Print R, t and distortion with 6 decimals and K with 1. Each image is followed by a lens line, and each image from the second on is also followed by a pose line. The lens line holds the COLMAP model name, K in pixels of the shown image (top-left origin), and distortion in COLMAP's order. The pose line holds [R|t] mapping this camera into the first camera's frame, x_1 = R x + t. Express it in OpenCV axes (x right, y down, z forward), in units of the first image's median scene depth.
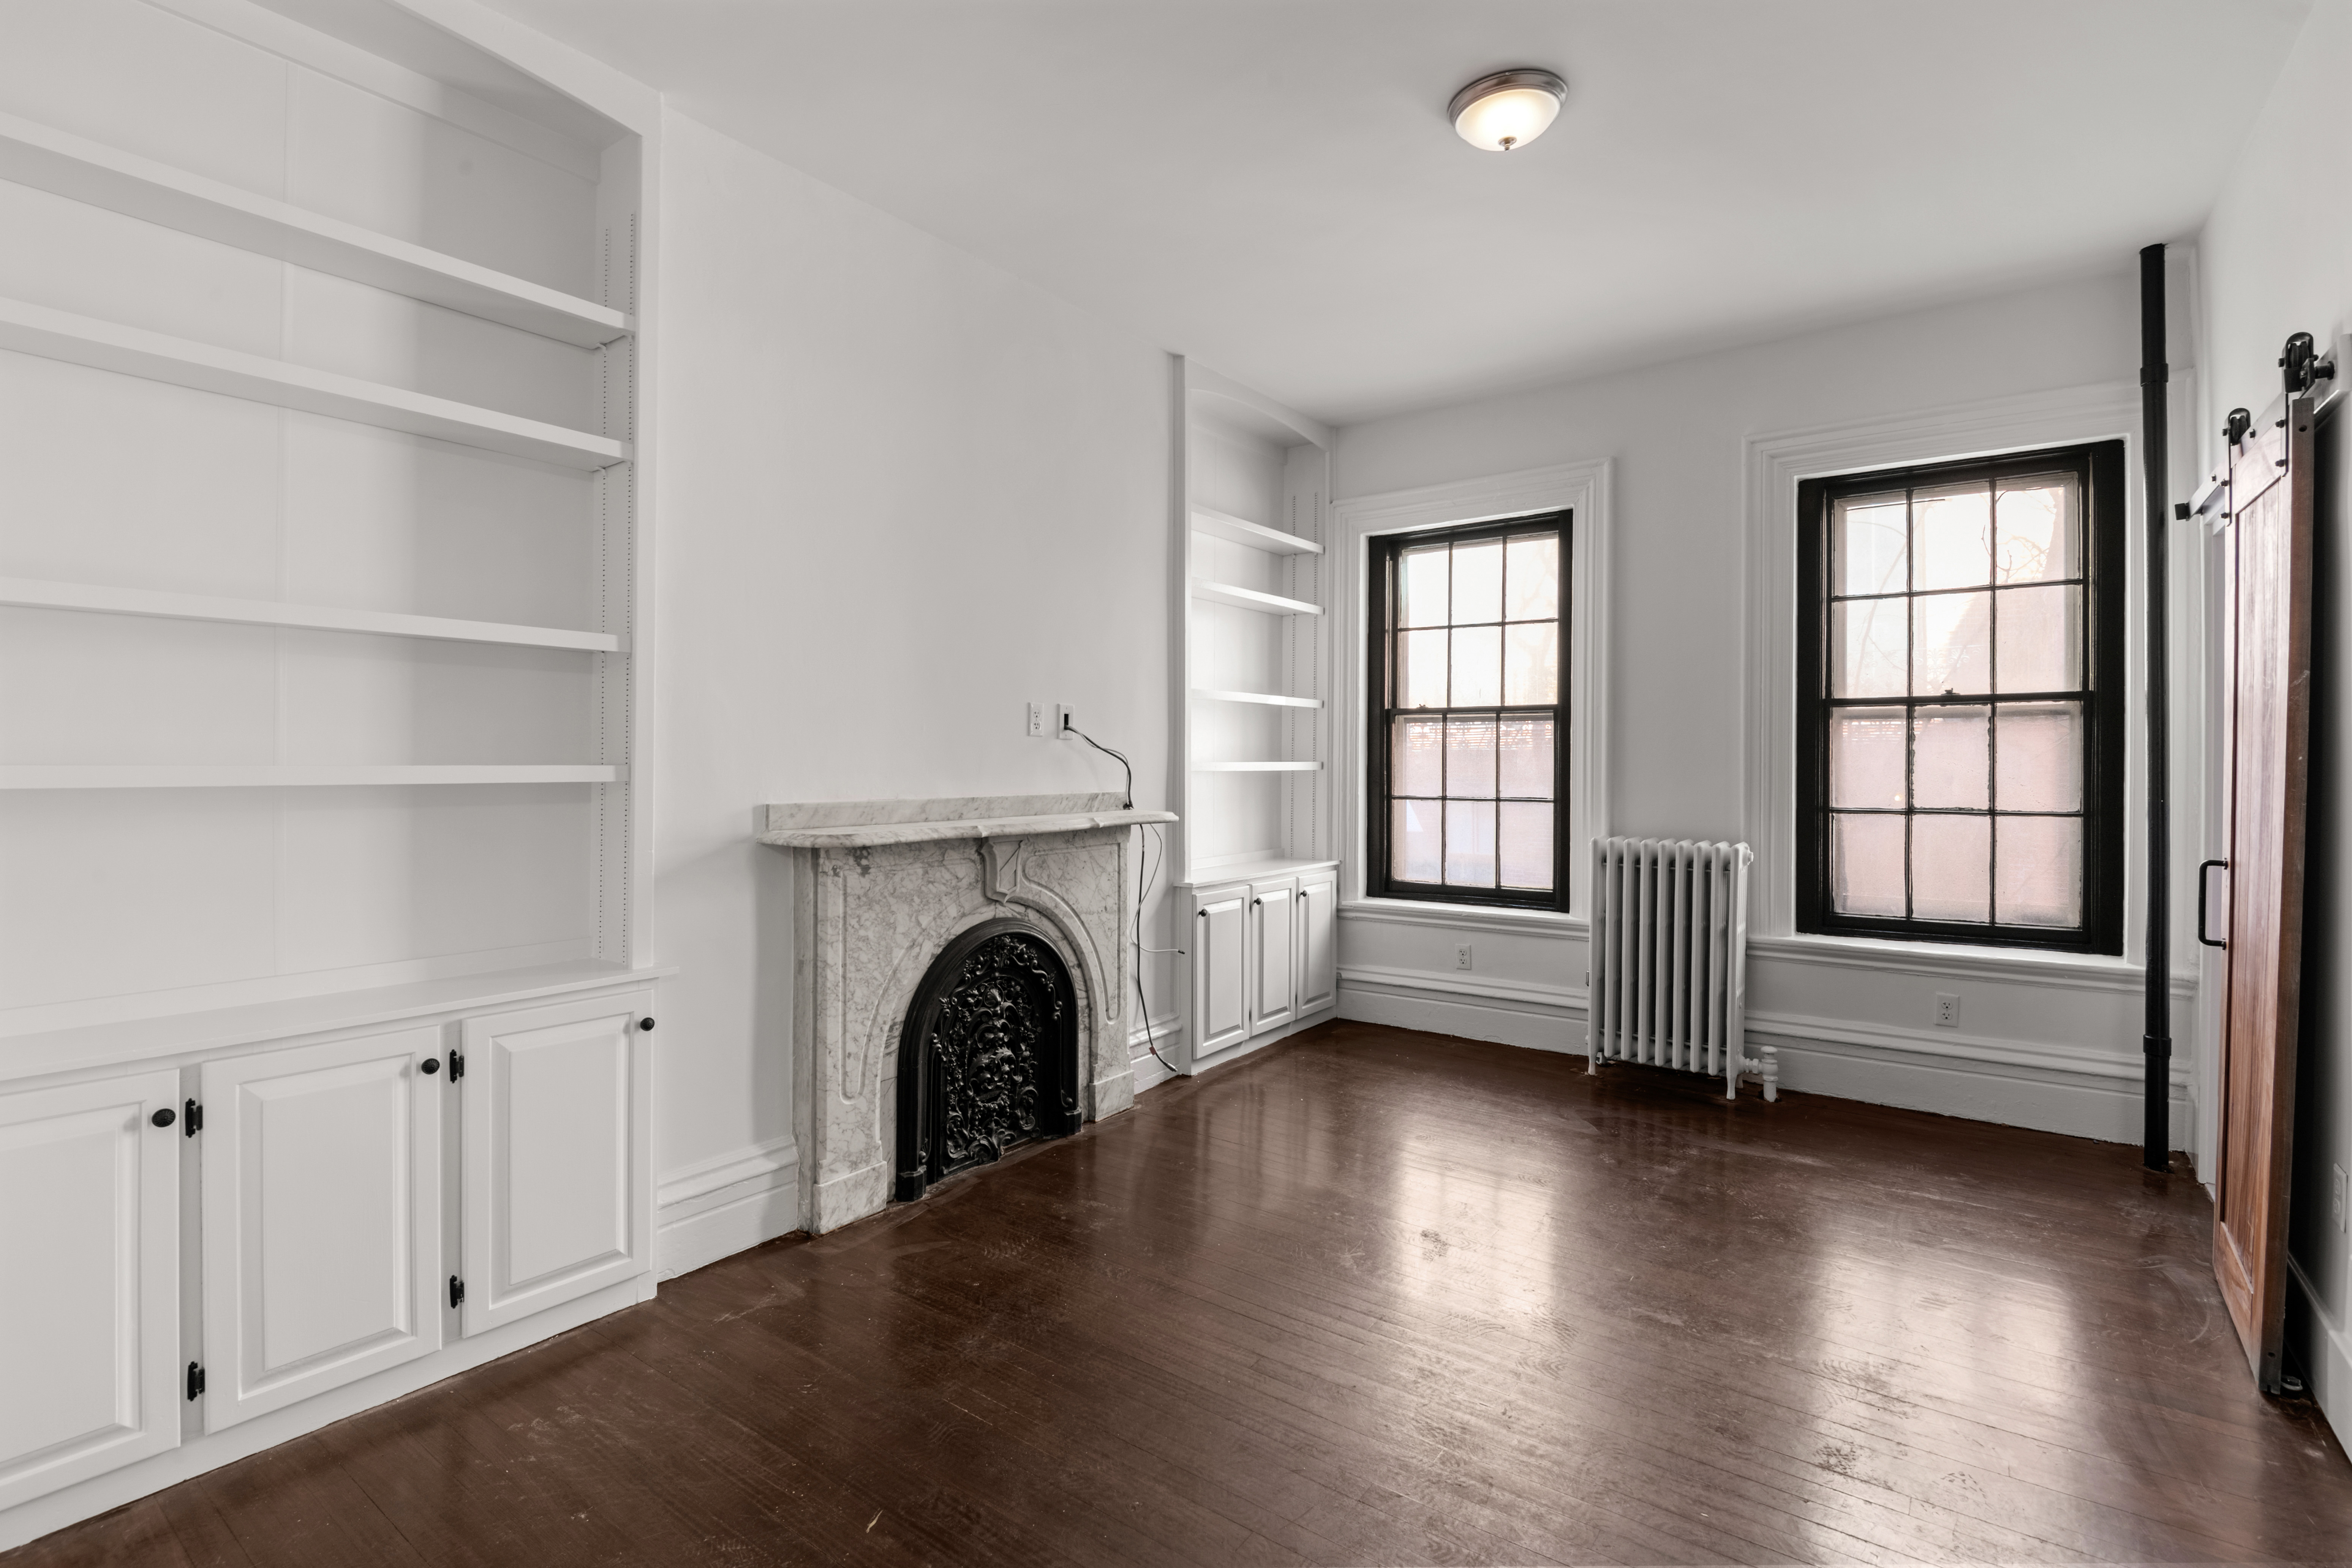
lens RADIAL K [[1085.0, 0, 1192.9], [0, 1085.0, 759.5], [0, 0, 1]] dist [0.001588, -0.013302]
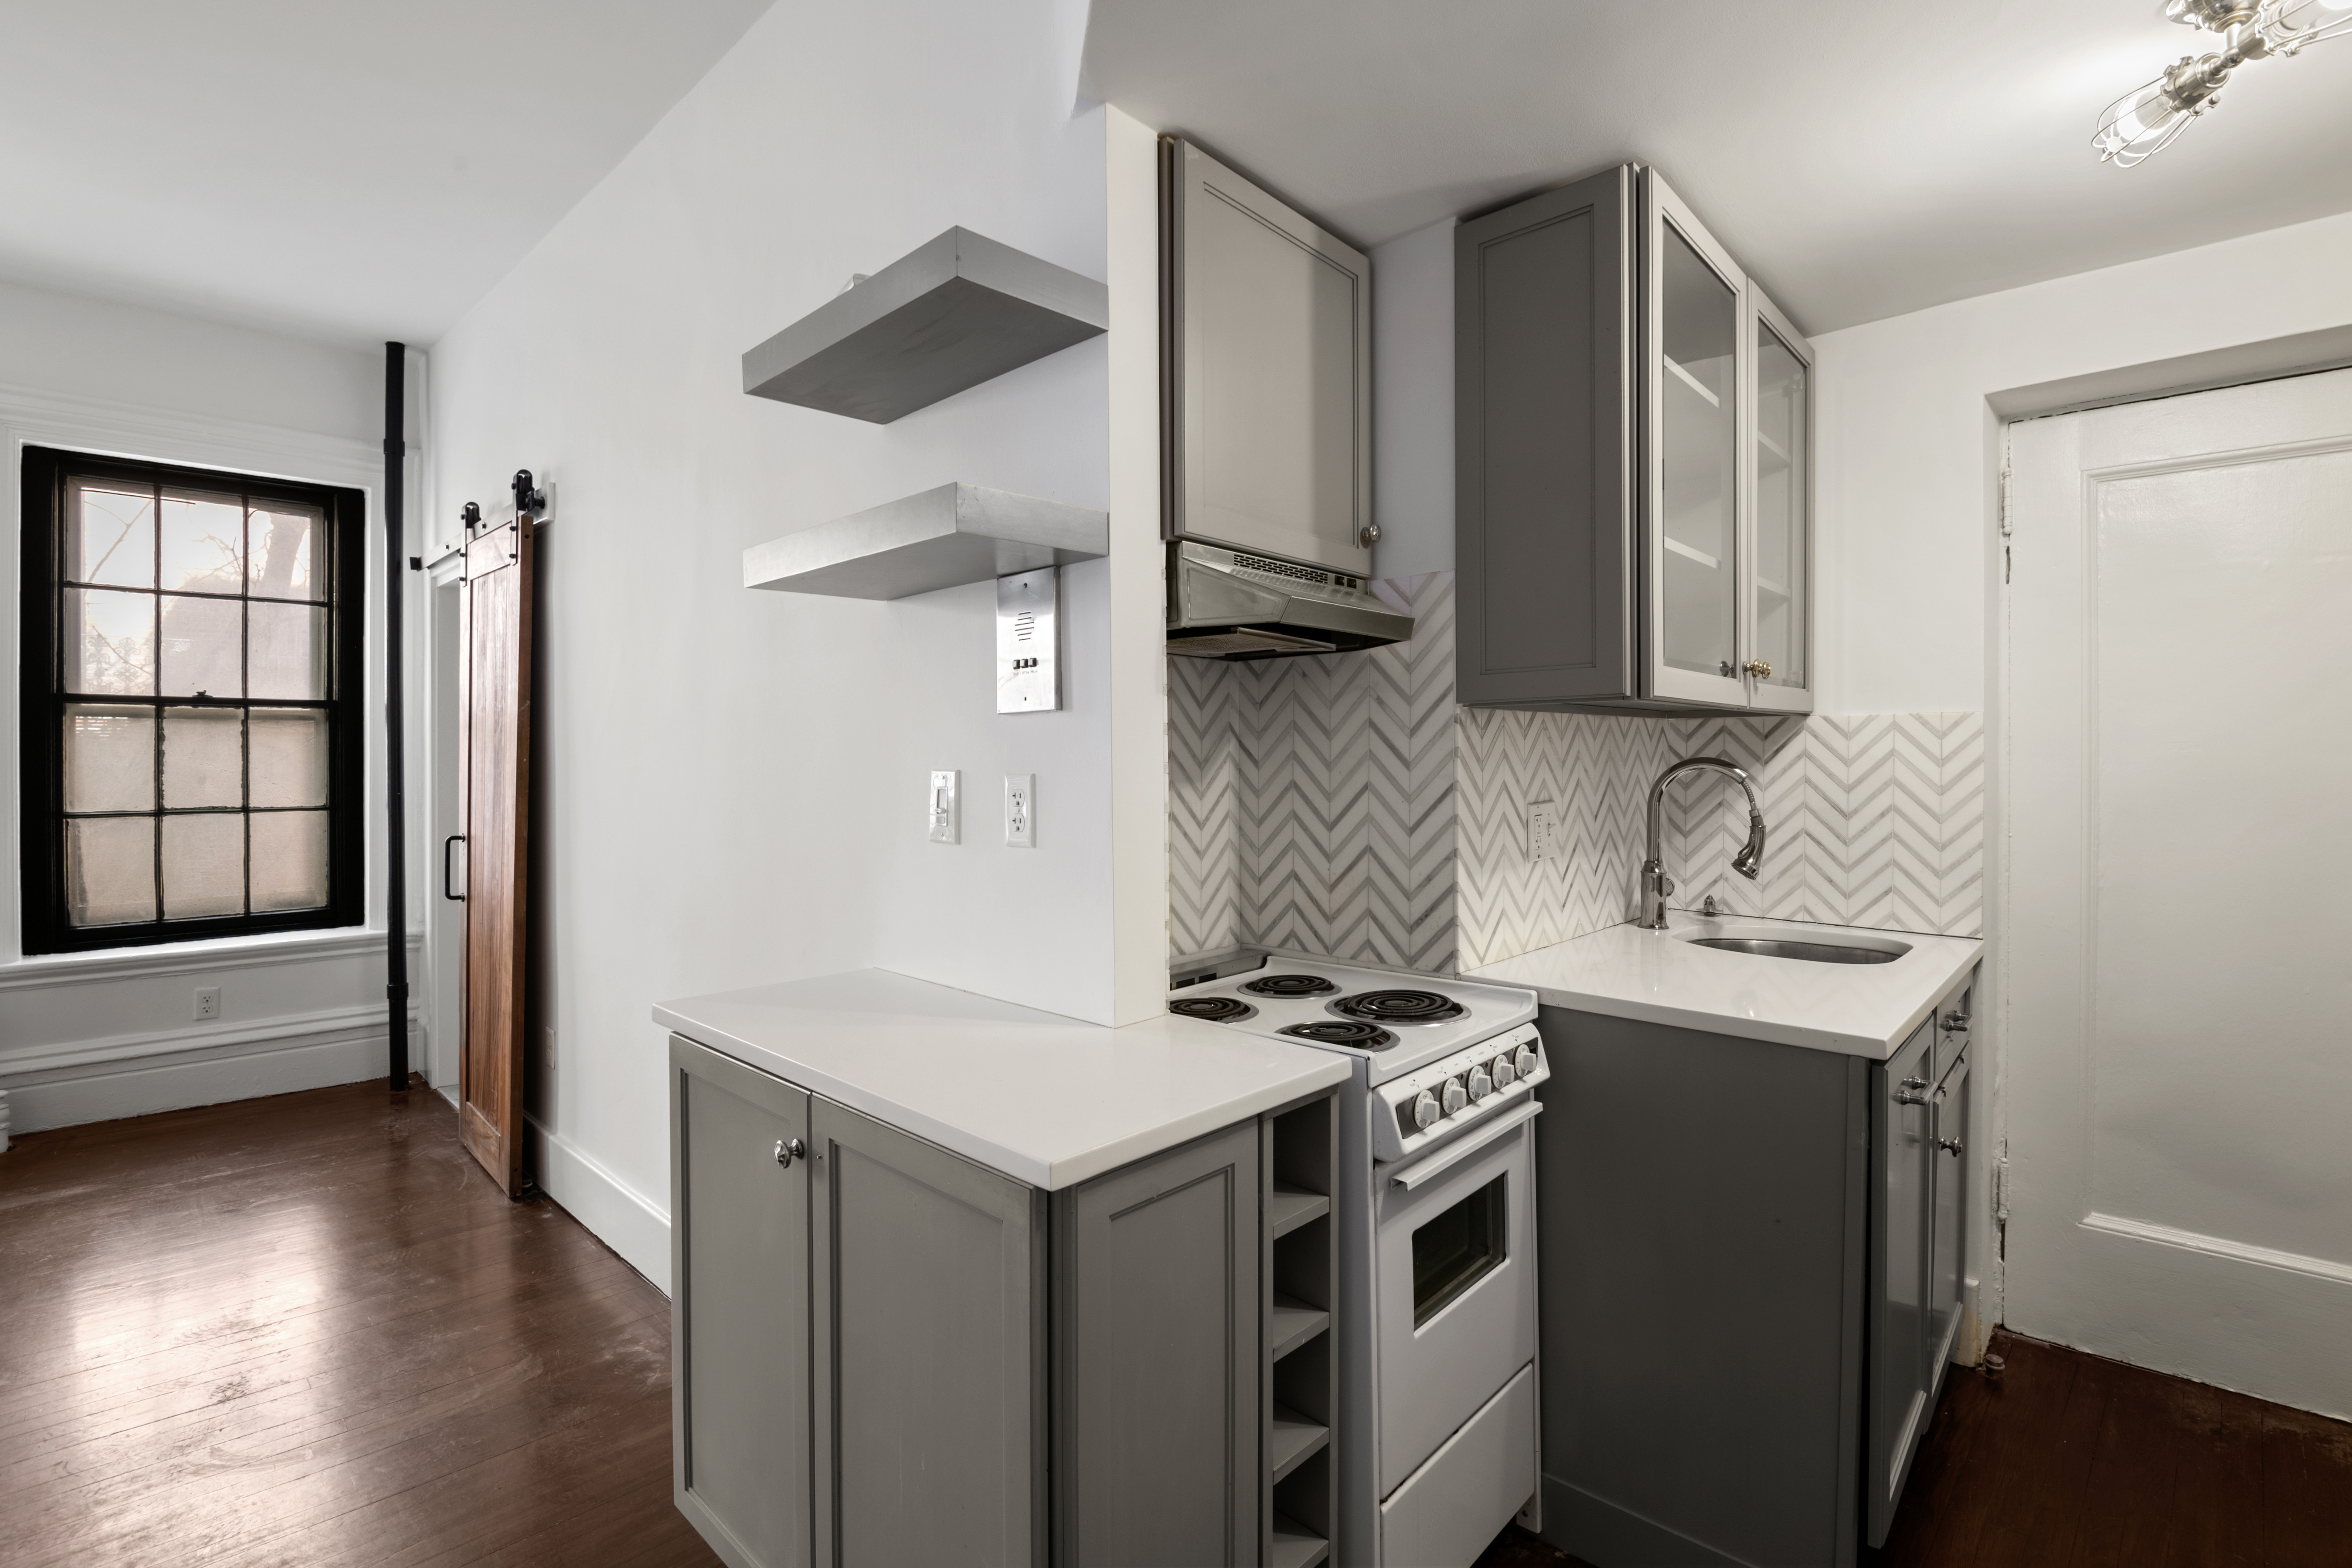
lens RADIAL K [[1085.0, 0, 1168.9], [0, 1085.0, 772.9], [0, 0, 1]] dist [0.001588, -0.013302]
pose [[0.156028, -0.011137, 0.987690, -0.177776], [-0.001059, 0.999934, 0.011442, -0.000475], [-0.987752, -0.002831, 0.156006, -0.066479]]
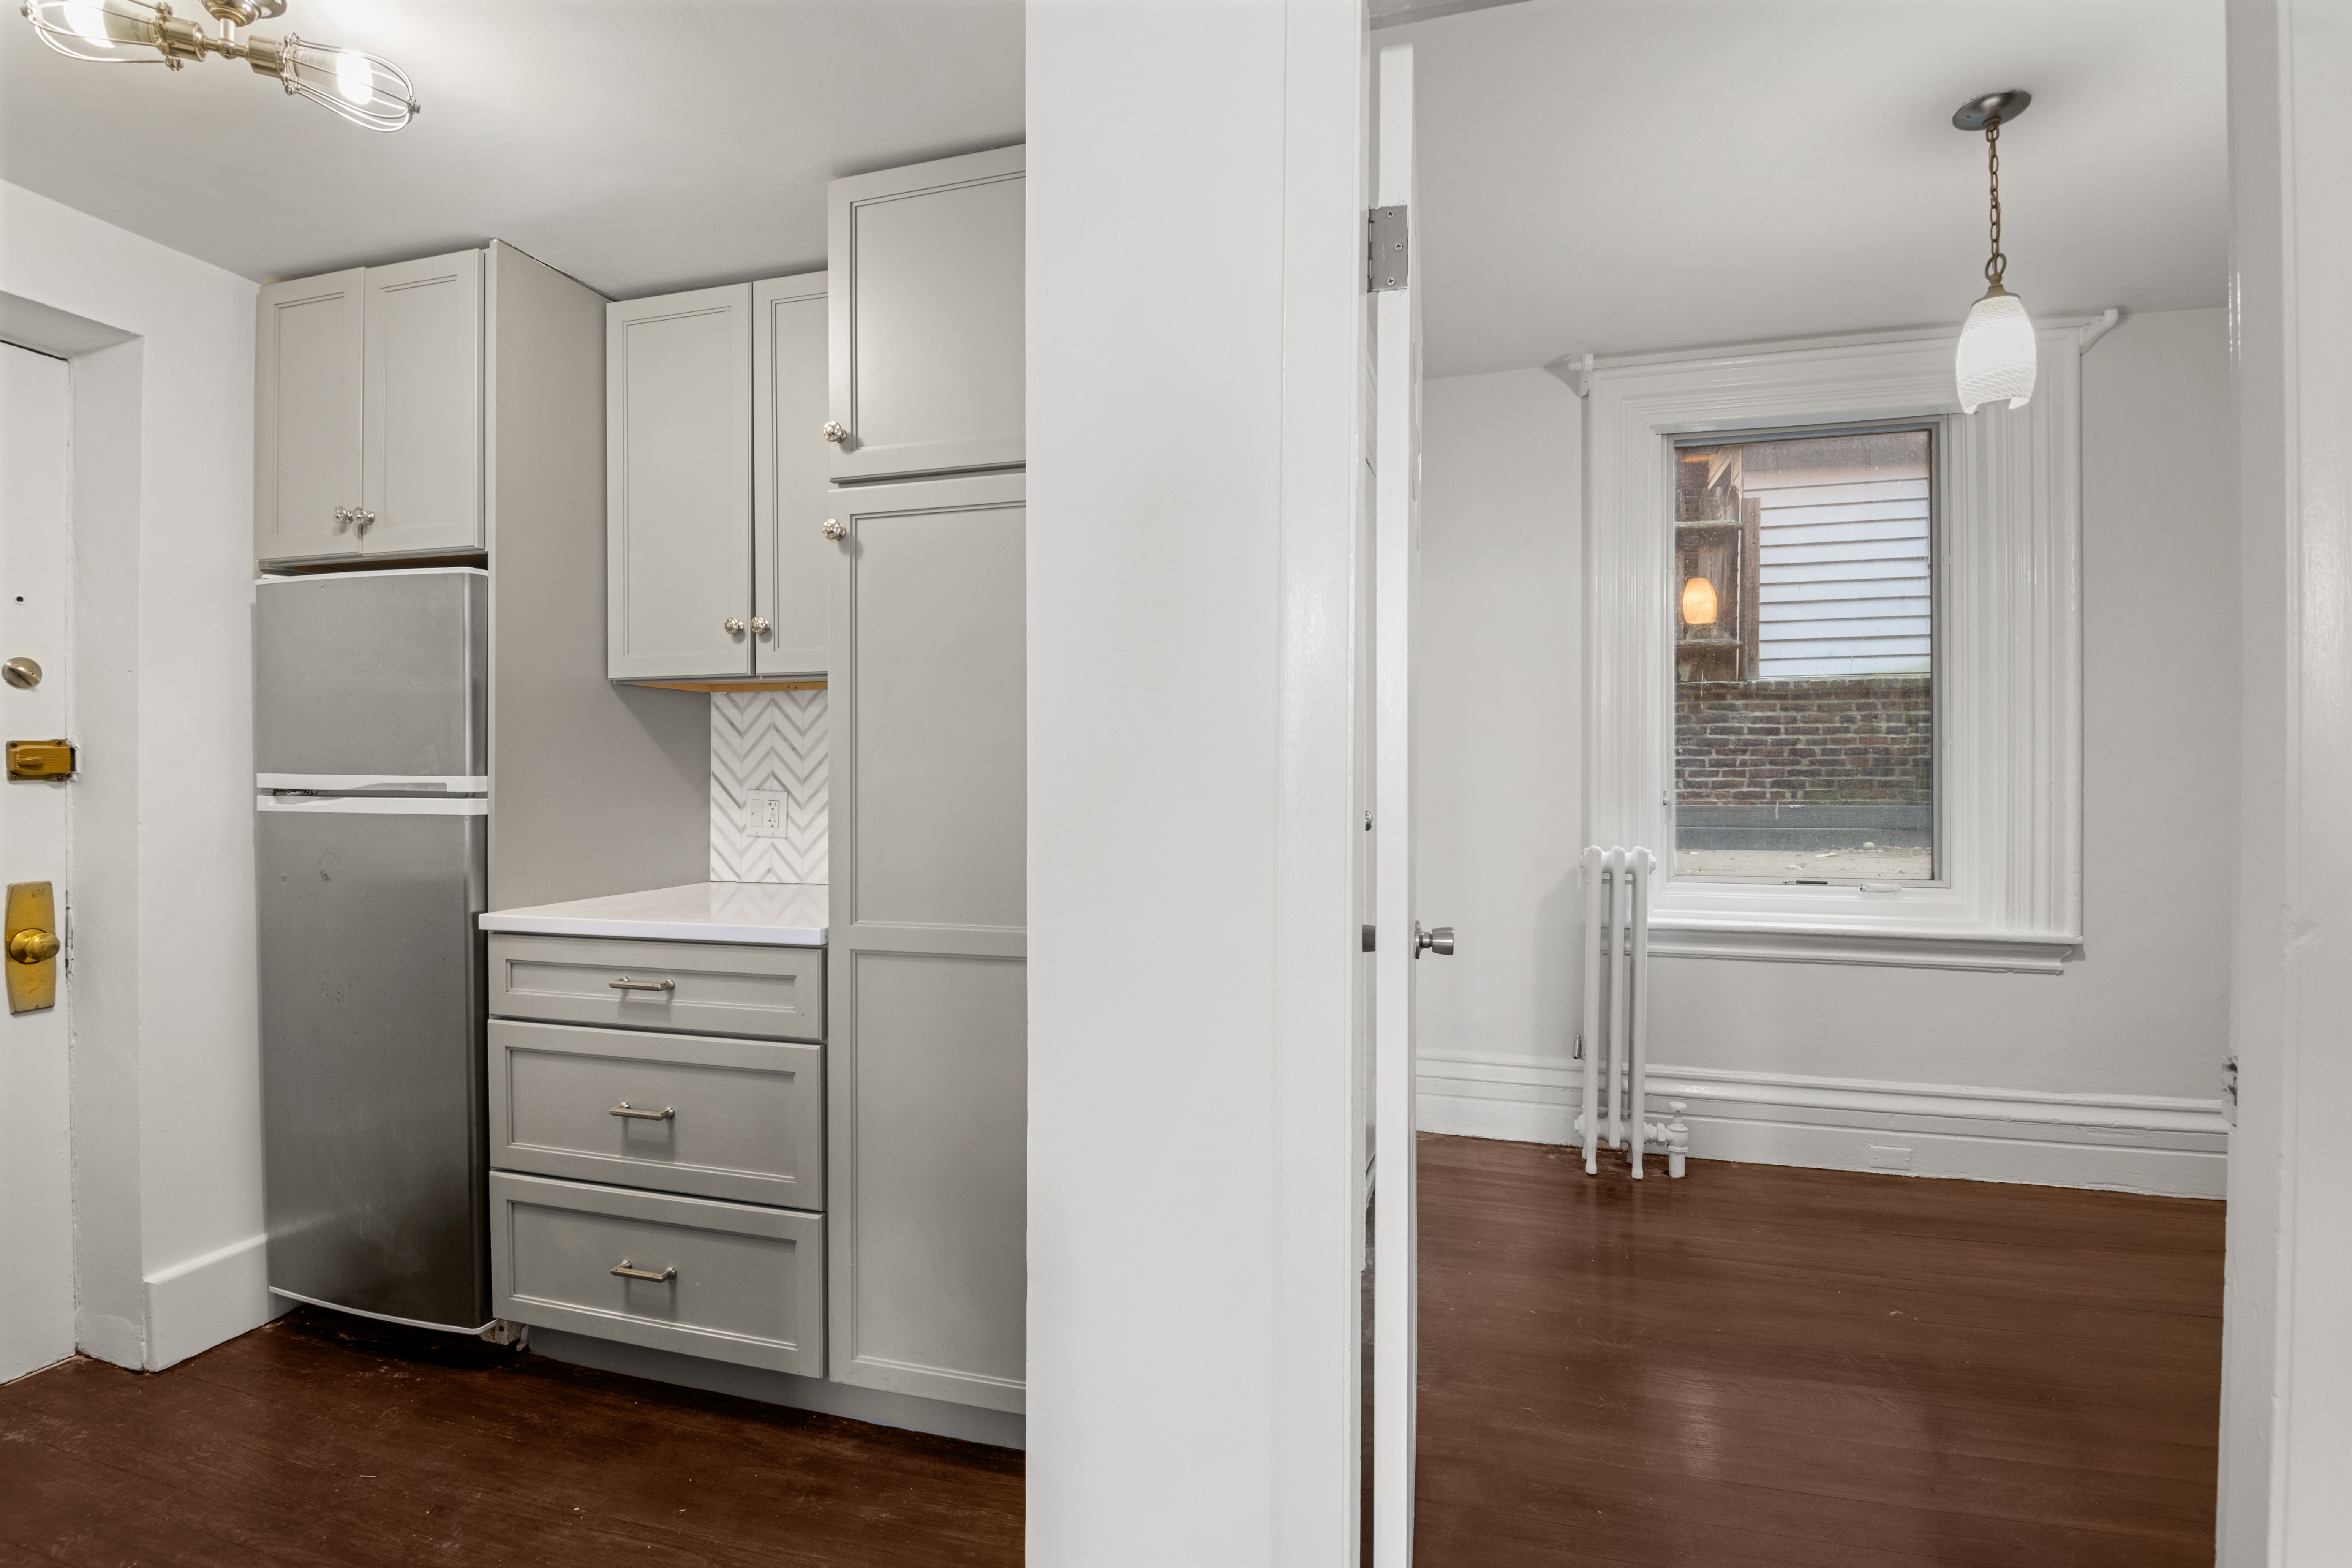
lens RADIAL K [[1085.0, 0, 1185.3], [0, 1085.0, 786.1], [0, 0, 1]] dist [0.001588, -0.013302]
pose [[-0.941662, 0.004420, -0.336532, 0.030795], [0.004163, 0.999990, 0.001487, 0.030535], [0.336535, -0.000001, -0.941671, 0.112832]]
